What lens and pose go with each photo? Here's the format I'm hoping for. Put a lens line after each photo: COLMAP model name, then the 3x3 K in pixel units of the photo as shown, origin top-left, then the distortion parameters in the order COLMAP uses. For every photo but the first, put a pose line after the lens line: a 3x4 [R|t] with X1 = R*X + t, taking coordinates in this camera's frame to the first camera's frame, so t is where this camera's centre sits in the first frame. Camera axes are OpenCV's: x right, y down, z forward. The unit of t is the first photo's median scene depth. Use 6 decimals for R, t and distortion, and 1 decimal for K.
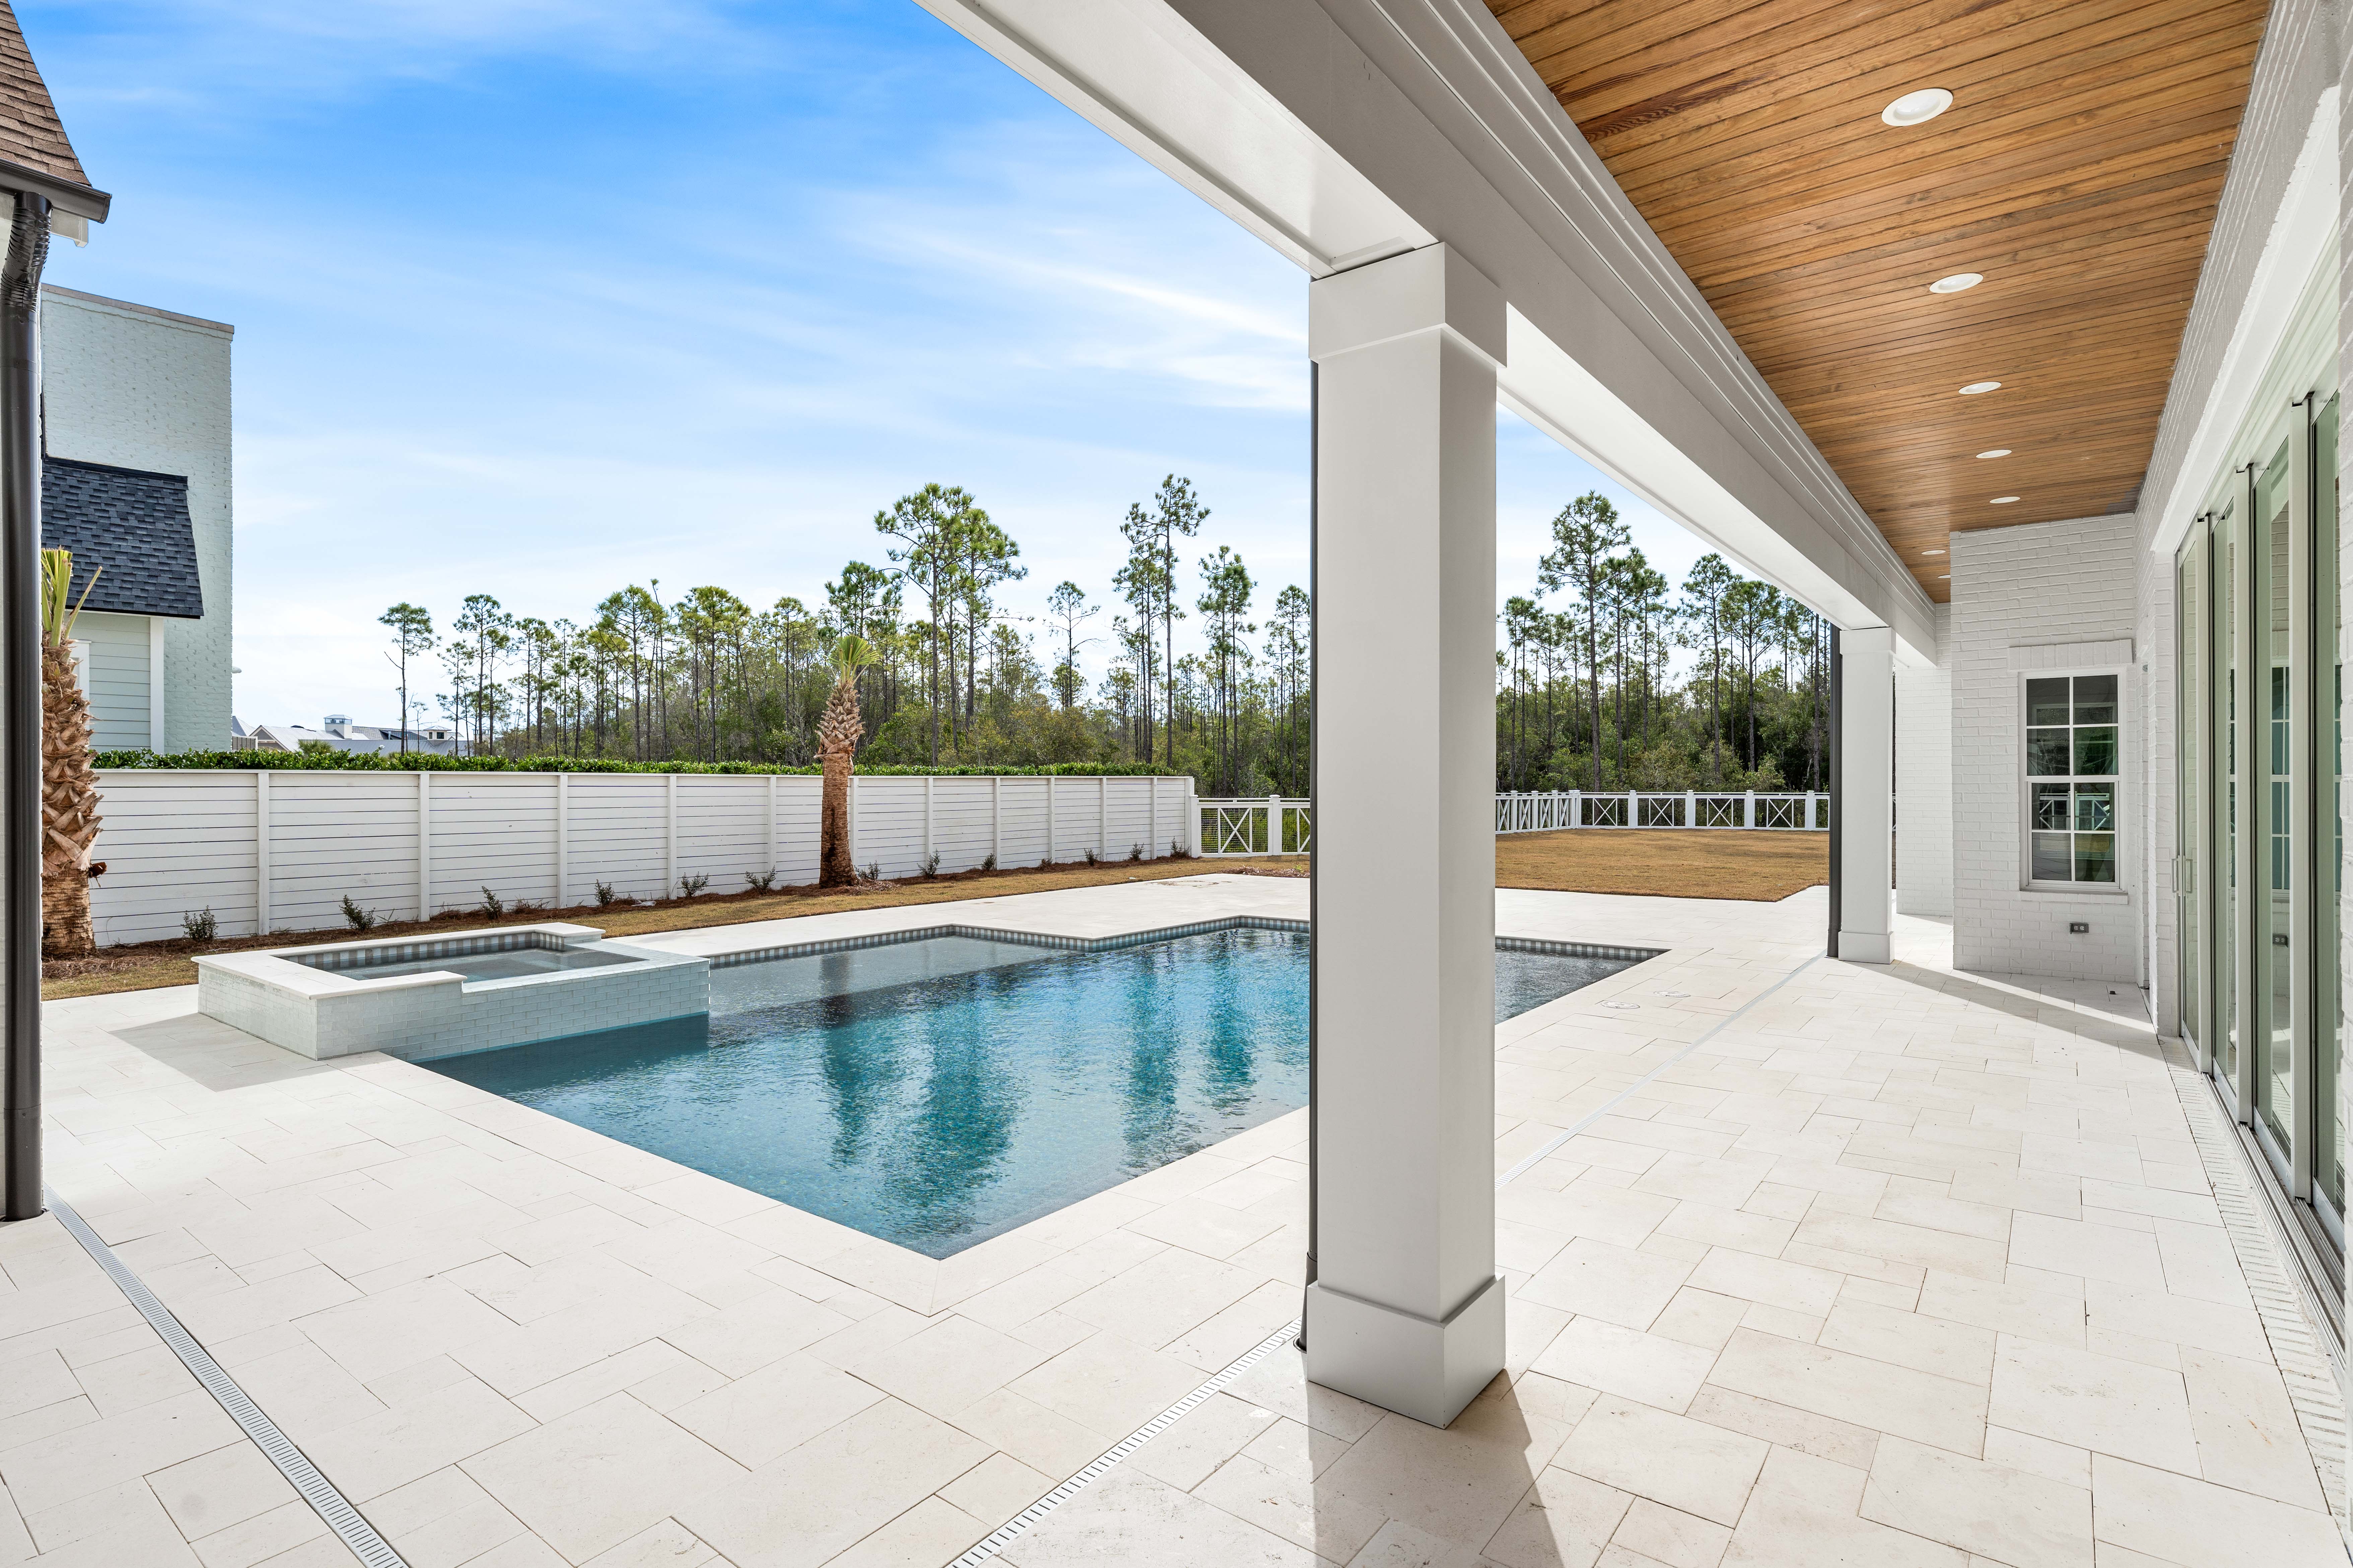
lens RADIAL K [[1148.0, 0, 1187.6], [0, 1148.0, 784.8], [0, 0, 1]] dist [0.002868, -0.000544]
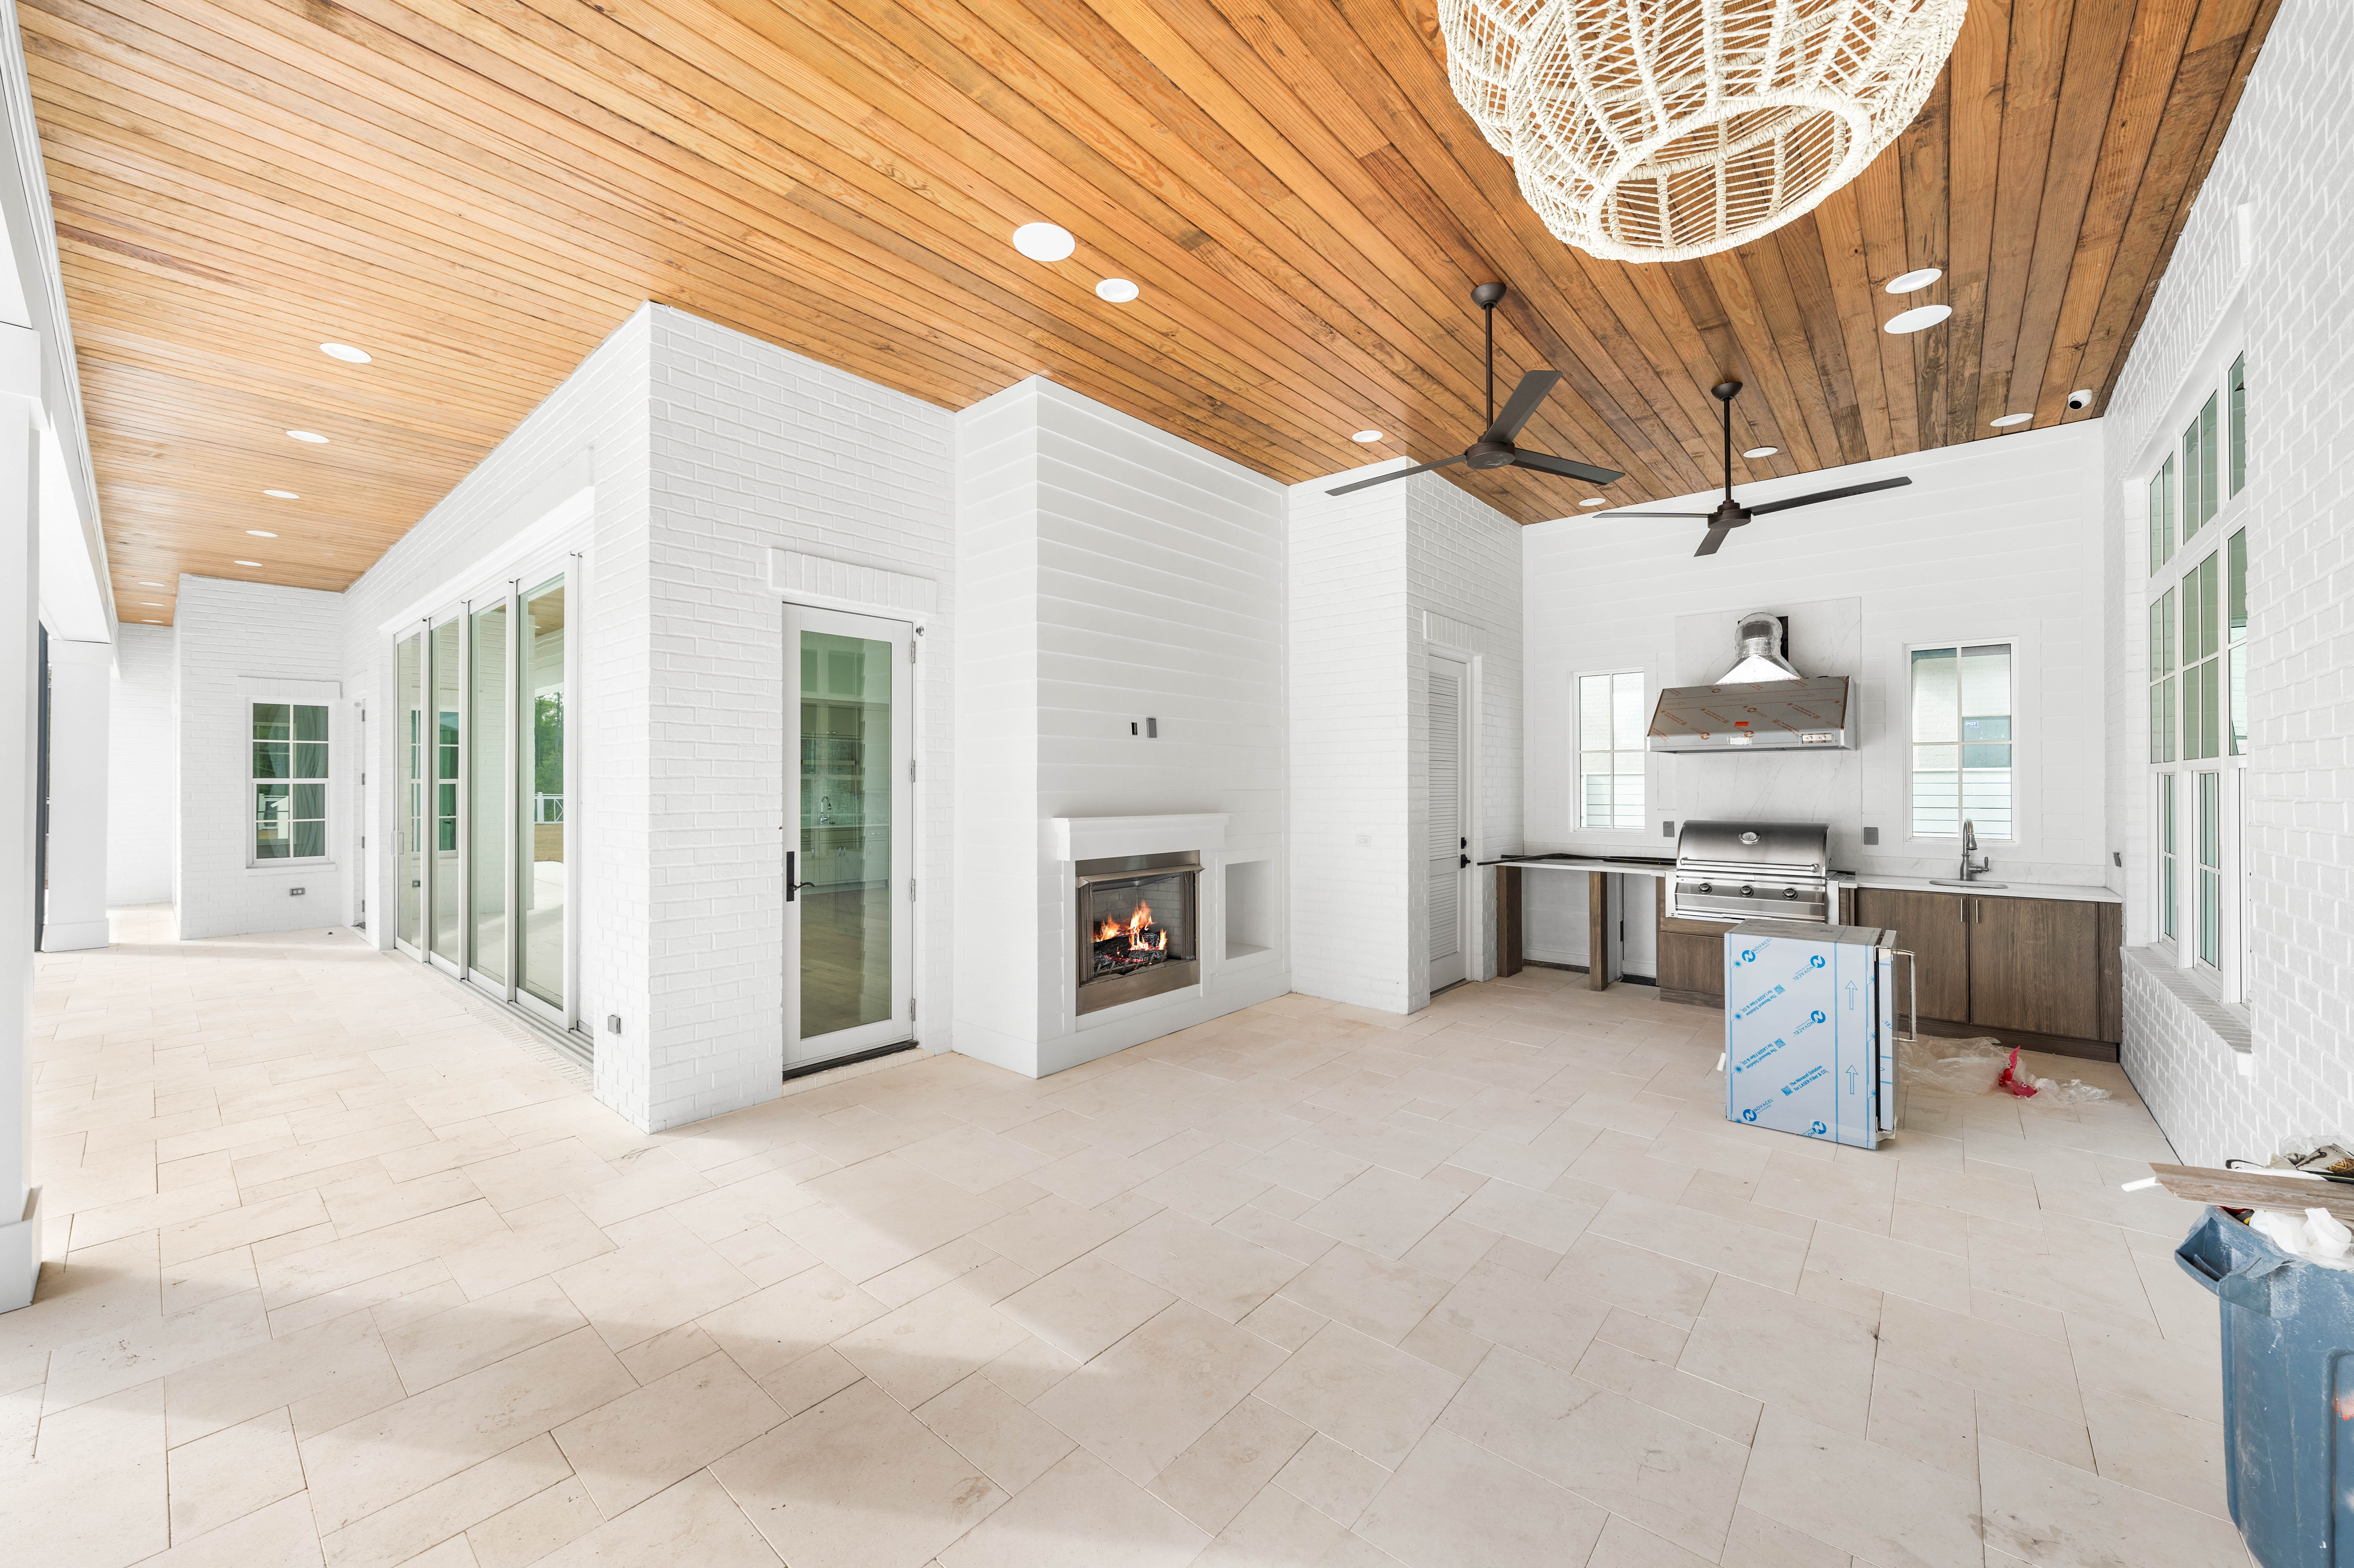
lens RADIAL K [[912.9, 0, 1171.0], [0, 912.9, 777.5], [0, 0, 1]] dist [0.000148, 0.000141]
pose [[0.065260, 0.010500, 0.997813, -0.225177], [0.003443, 0.999936, -0.010747, 0.005746], [-0.997862, 0.004137, 0.065219, -0.089529]]
